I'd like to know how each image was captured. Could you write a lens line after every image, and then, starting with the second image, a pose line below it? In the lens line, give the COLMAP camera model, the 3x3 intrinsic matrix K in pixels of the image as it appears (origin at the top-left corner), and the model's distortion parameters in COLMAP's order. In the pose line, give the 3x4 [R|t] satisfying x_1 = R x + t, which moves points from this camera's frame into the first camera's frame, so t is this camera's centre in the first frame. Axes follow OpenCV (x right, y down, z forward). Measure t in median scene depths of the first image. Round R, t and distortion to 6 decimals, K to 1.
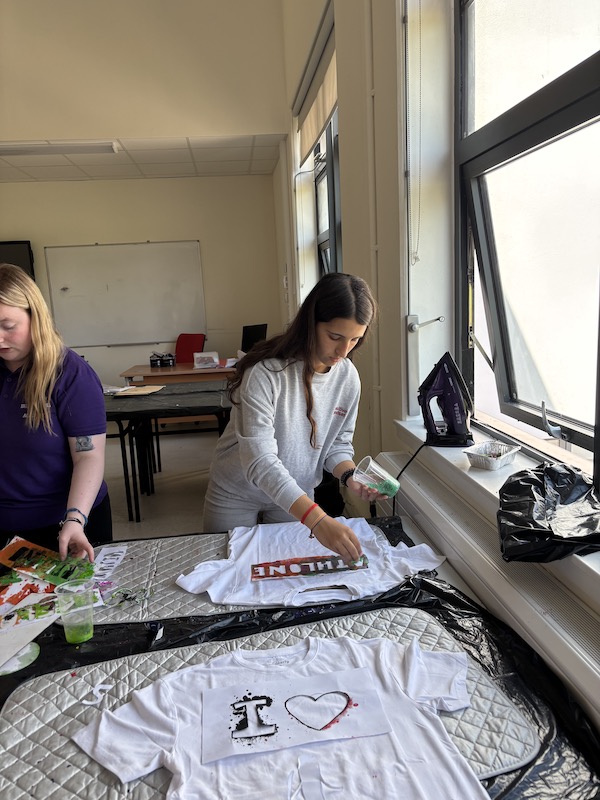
lens RADIAL K [[628.4, 0, 300.0], [0, 628.4, 400.0], [0, 0, 1]] dist [0.055496, -0.042714]
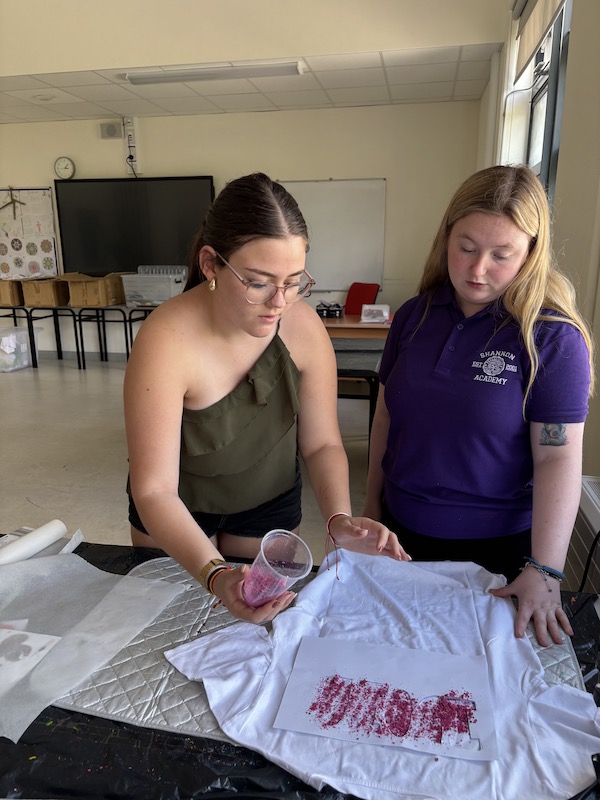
lens RADIAL K [[628.4, 0, 300.0], [0, 628.4, 400.0], [0, 0, 1]] dist [0.055496, -0.042714]
pose [[0.954147, 0.114431, -0.276603, 0.010589], [-0.093330, 0.991709, 0.088329, -0.011552], [0.284417, -0.058464, 0.956916, 0.112506]]
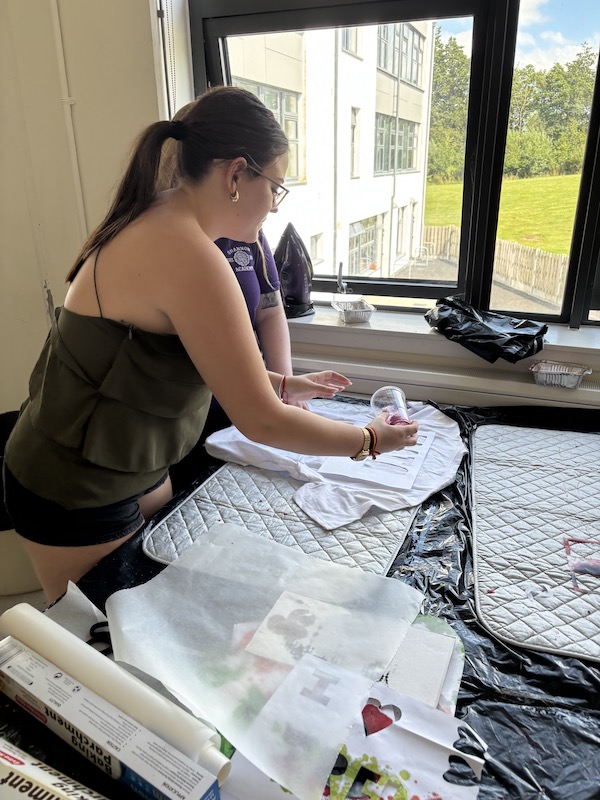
lens RADIAL K [[639.1, 0, 312.9], [0, 639.1, 399.6], [0, 0, 1]] dist [-0.005968, -0.011482]
pose [[0.453537, -0.243664, 0.857282, -0.240528], [0.130705, 0.969685, 0.206463, -0.004226], [-0.881601, 0.018412, 0.471636, 0.180133]]
